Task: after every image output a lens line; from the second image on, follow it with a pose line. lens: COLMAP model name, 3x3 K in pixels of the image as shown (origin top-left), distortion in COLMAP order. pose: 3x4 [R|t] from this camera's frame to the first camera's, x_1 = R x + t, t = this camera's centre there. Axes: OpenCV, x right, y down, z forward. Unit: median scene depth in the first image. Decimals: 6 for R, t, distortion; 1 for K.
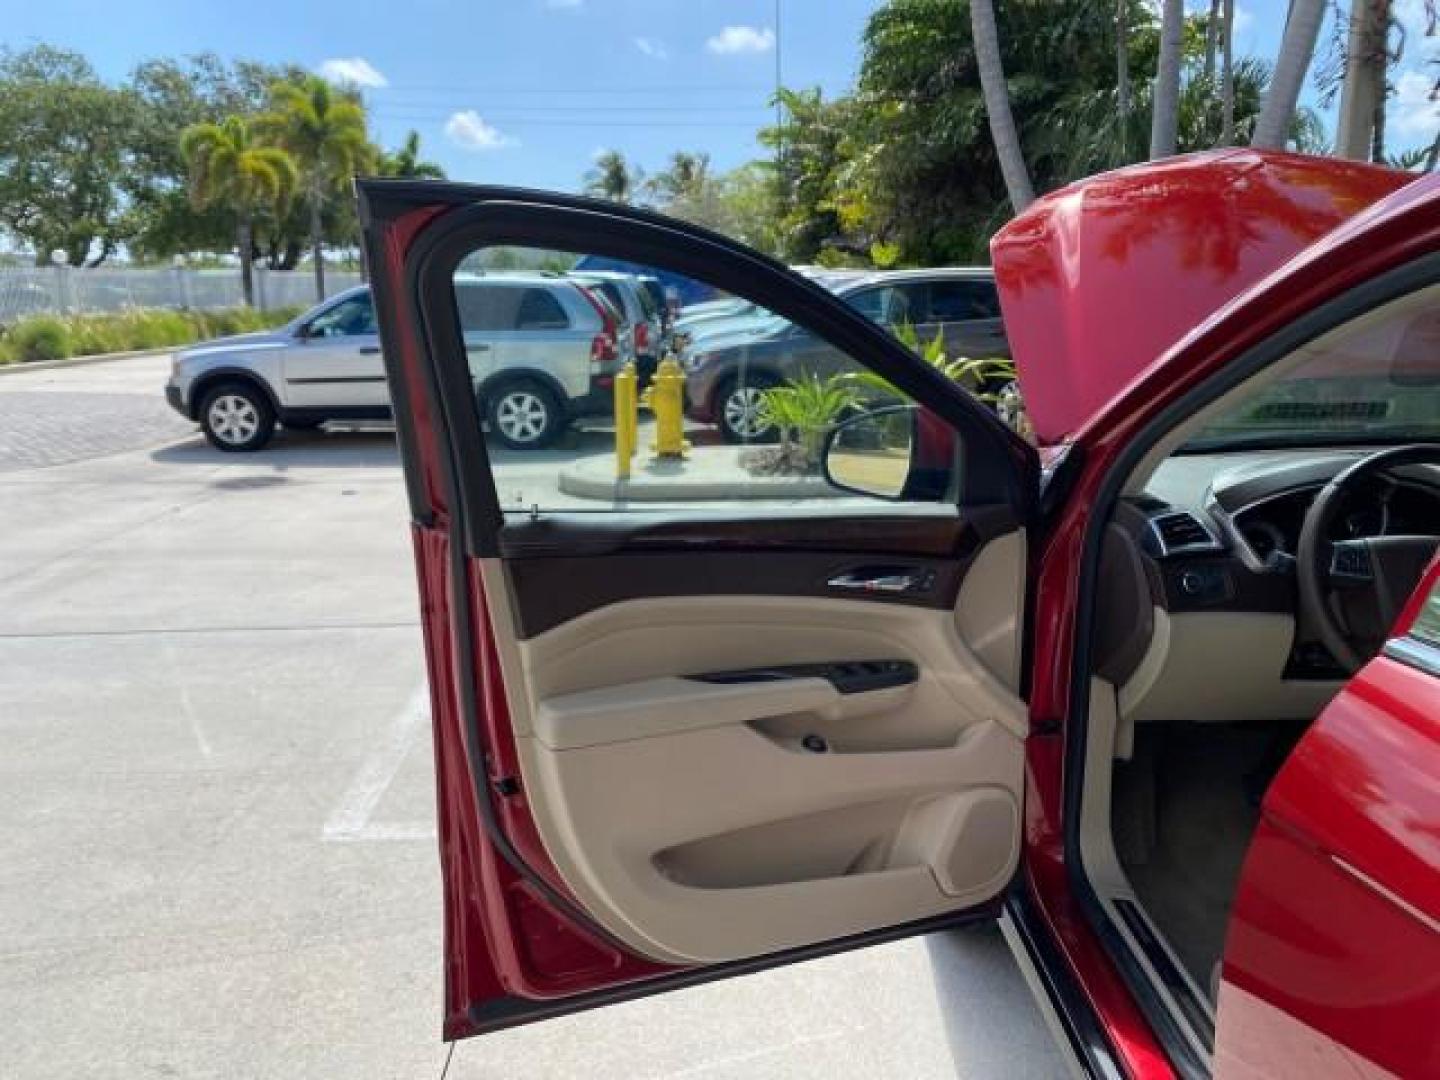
lens RADIAL K [[1128.4, 0, 715.8], [0, 1128.4, 535.6], [0, 0, 1]] dist [0.019124, -0.015223]
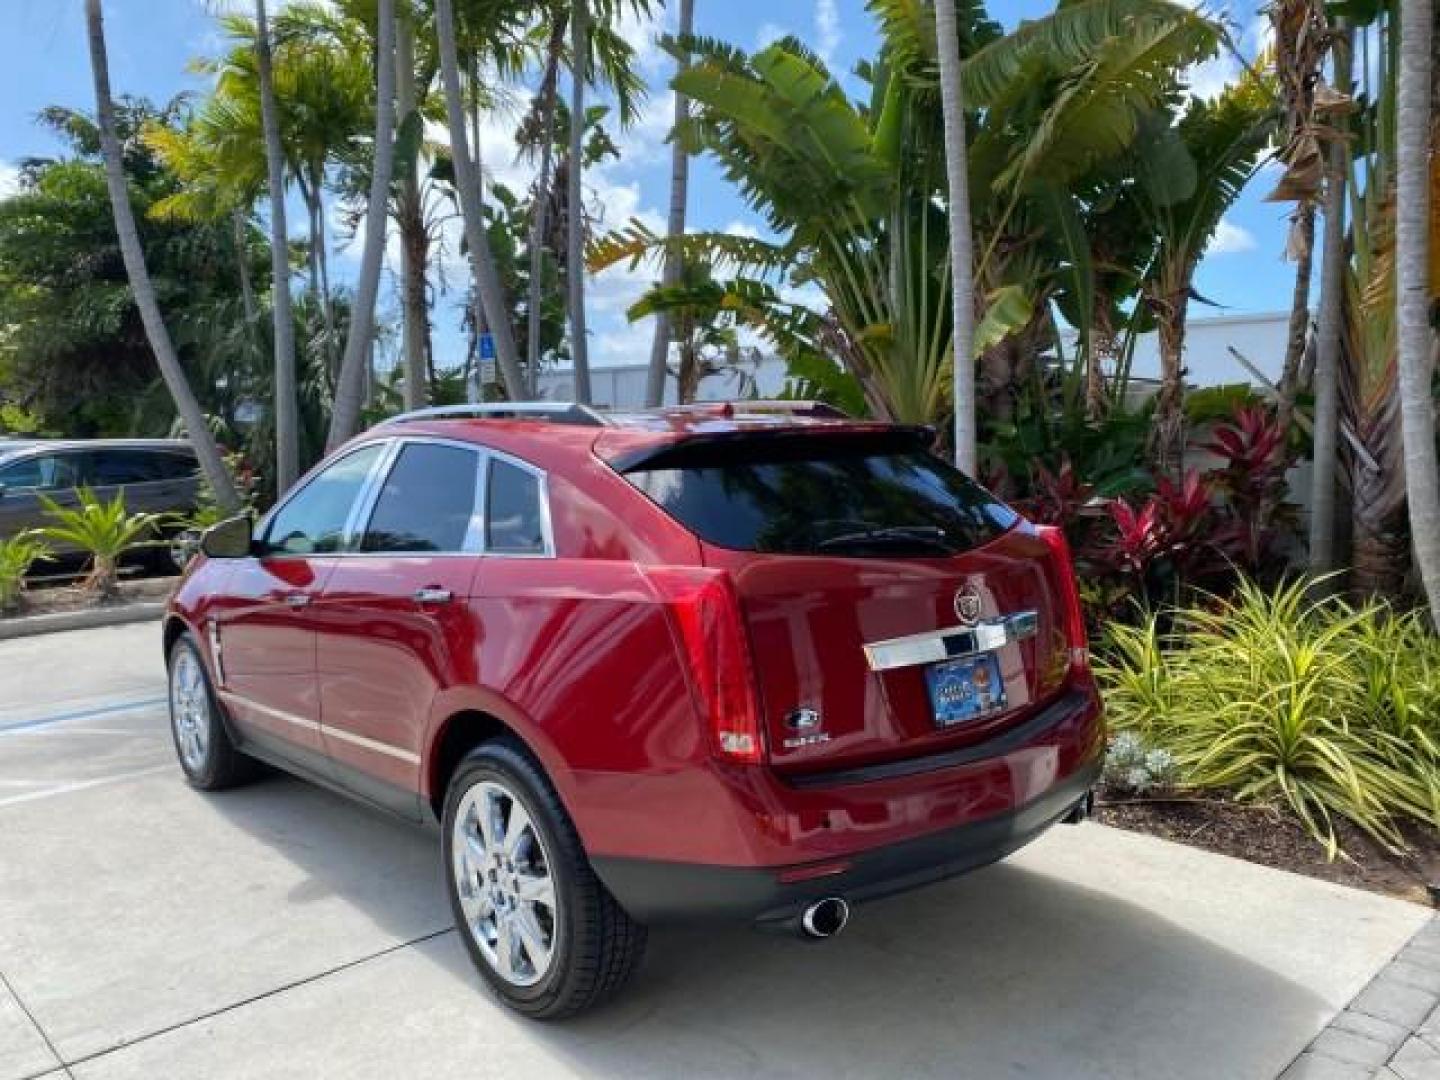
lens RADIAL K [[1128.4, 0, 719.9], [0, 1128.4, 528.3], [0, 0, 1]] dist [0.019124, -0.015223]
pose [[0.752087, -0.053960, 0.656851, -0.057147], [0.147940, 0.985031, -0.088470, 0.029905], [-0.642245, 0.163712, 0.748812, -0.156782]]
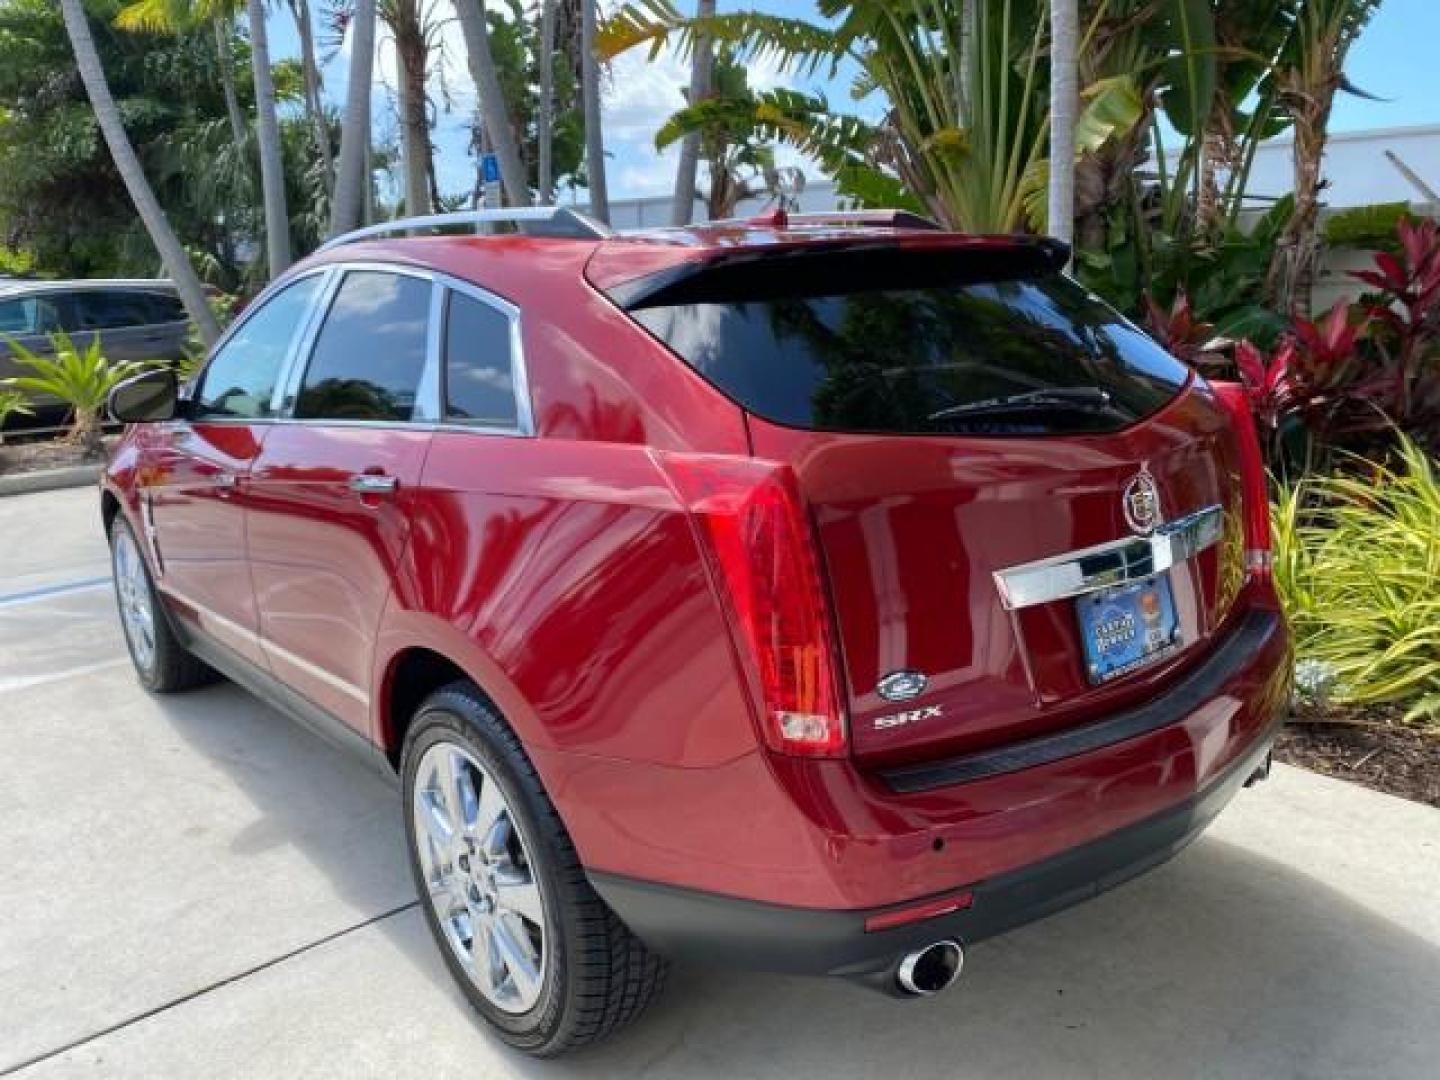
lens RADIAL K [[1128.4, 0, 721.0], [0, 1128.4, 539.0], [0, 0, 1]] dist [0.019124, -0.015223]
pose [[0.768827, -0.148993, 0.621857, -0.025205], [0.148943, 0.987454, 0.052444, 0.023245], [-0.621869, 0.052300, 0.781373, -0.117483]]
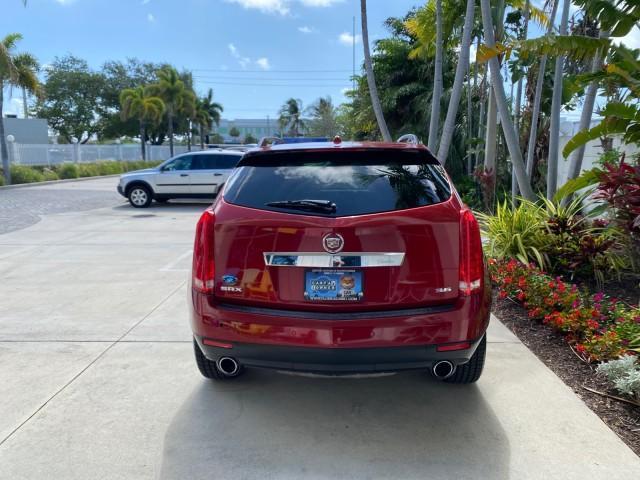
lens RADIAL K [[501.5, 0, 308.9], [0, 501.5, 232.9], [0, 0, 1]] dist [0.019124, -0.015223]
pose [[0.997651, 0.019187, -0.065753, 0.075728], [-0.022885, 0.998171, -0.055958, 0.036926], [0.064559, 0.057331, 0.996266, -0.195502]]
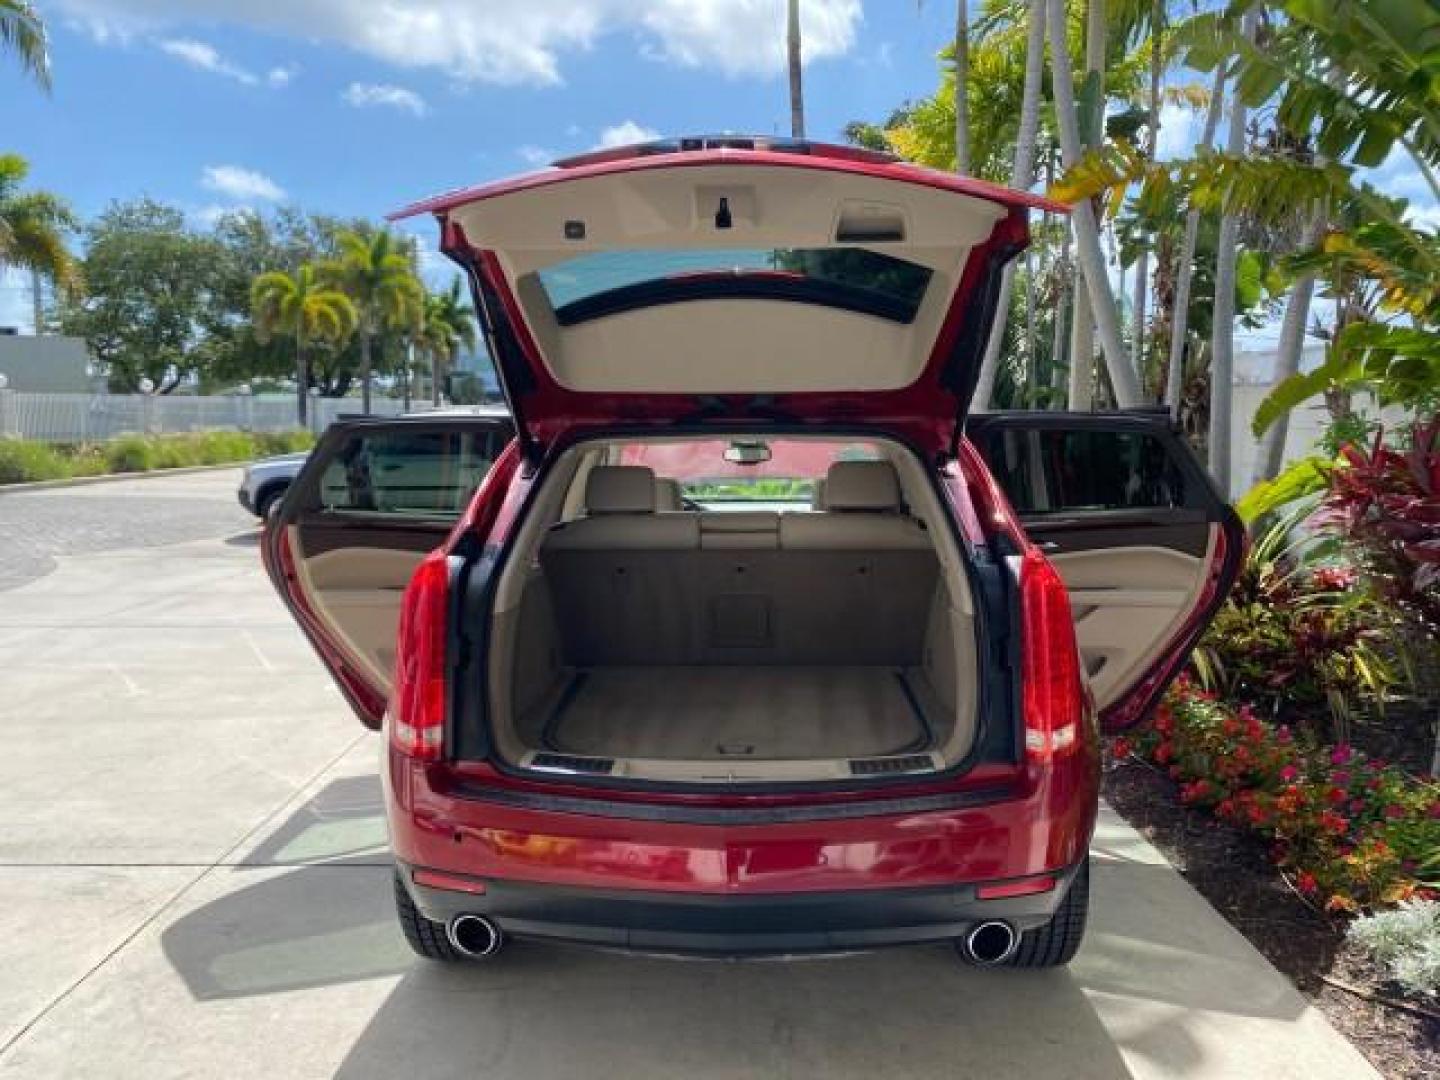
lens RADIAL K [[1128.4, 0, 703.7], [0, 1128.4, 518.2], [0, 0, 1]] dist [0.019124, -0.015223]
pose [[0.998950, 0.017681, -0.042253, 0.075891], [-0.022798, 0.992036, -0.123872, 0.034351], [0.039727, 0.124705, 0.991398, -0.189205]]
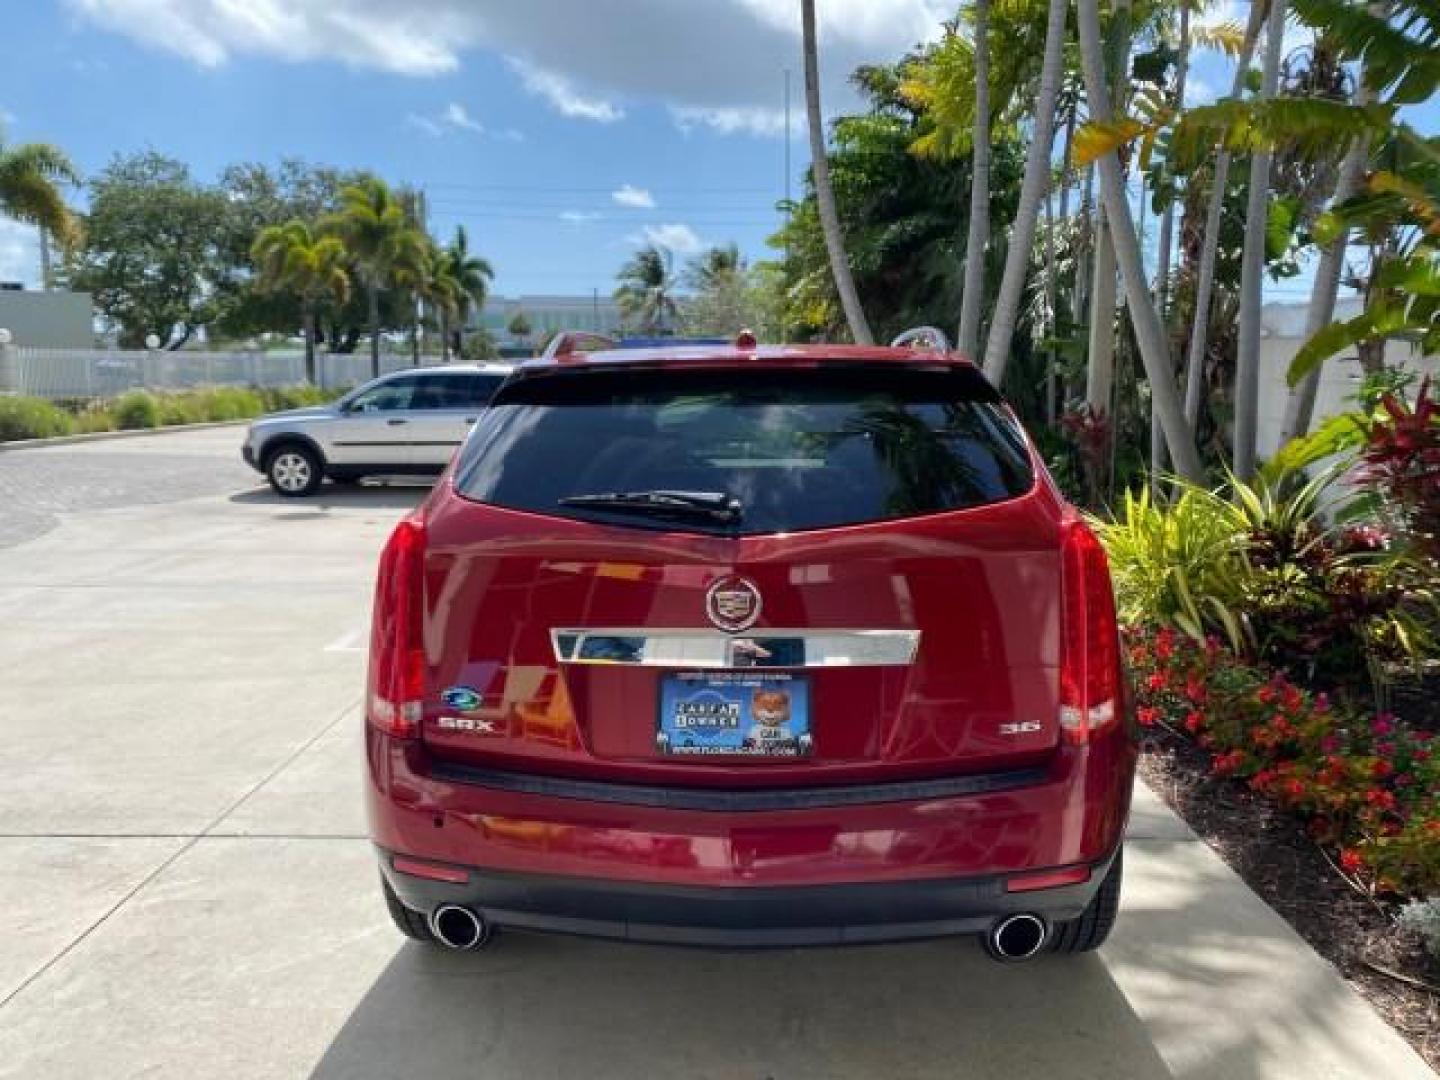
lens RADIAL K [[1128.4, 0, 704.6], [0, 1128.4, 523.0], [0, 0, 1]] dist [0.019124, -0.015223]
pose [[0.998527, 0.019779, -0.050521, 0.076205], [-0.023871, 0.996371, -0.081704, 0.032937], [0.048722, 0.082790, 0.995375, -0.176581]]
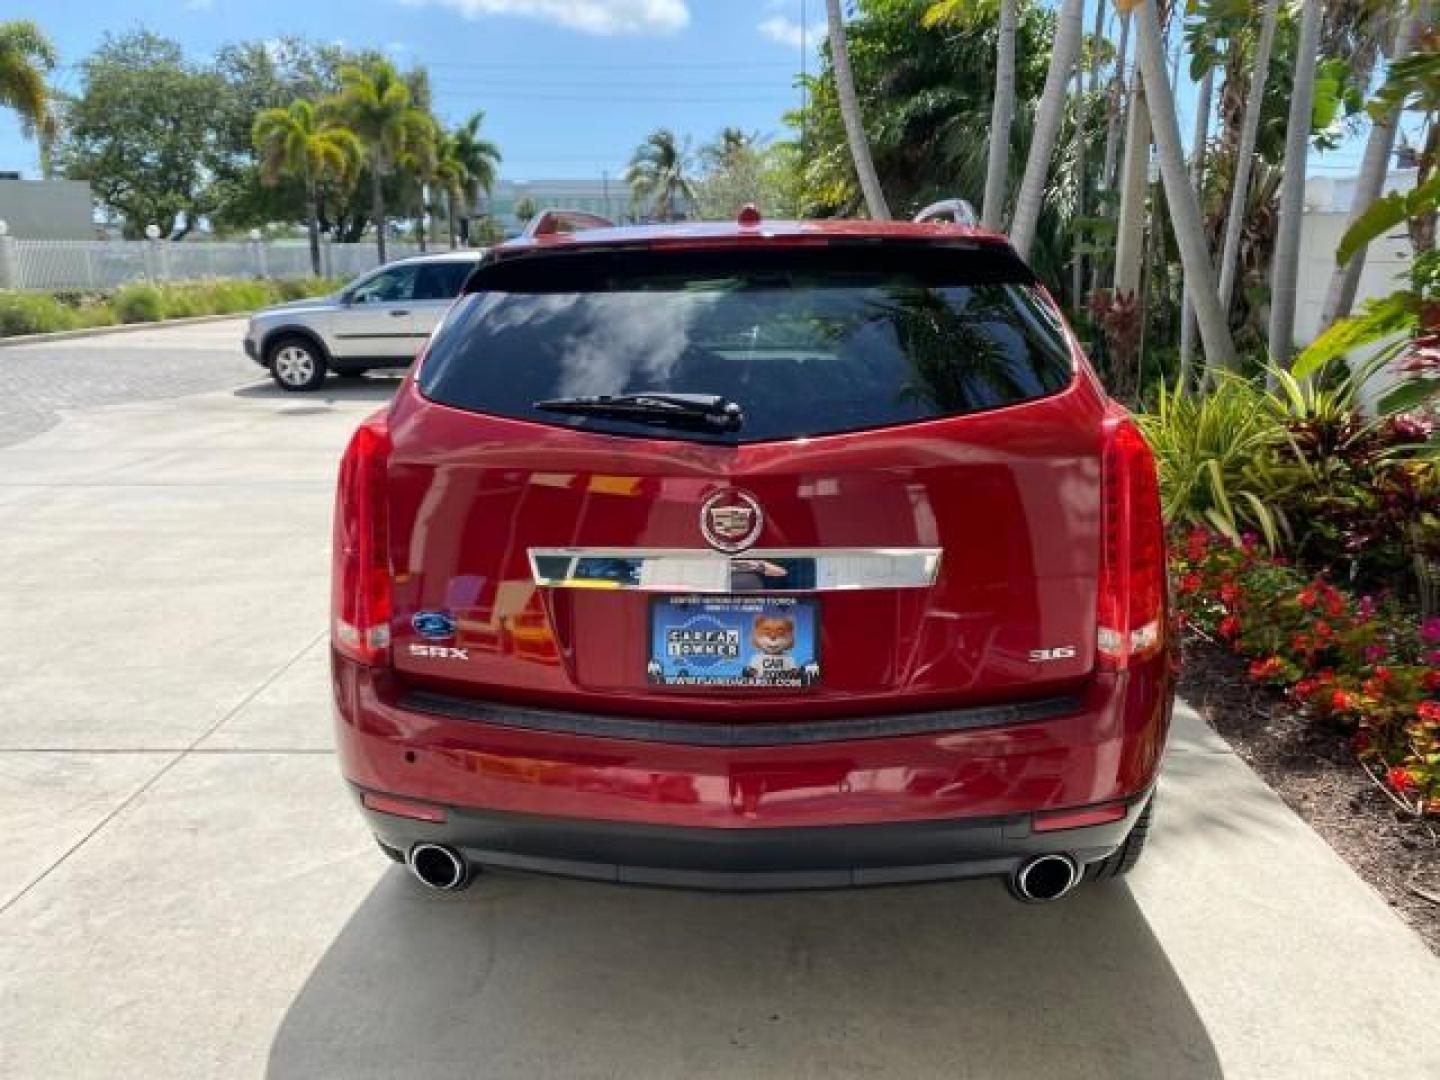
lens RADIAL K [[1128.4, 0, 704.2], [0, 1128.4, 527.5], [0, 0, 1]] dist [0.019124, -0.015223]
pose [[0.997856, 0.018287, -0.062840, 0.077478], [-0.017106, 0.999668, 0.019285, 0.030440], [0.063172, -0.018169, 0.997837, -0.162728]]
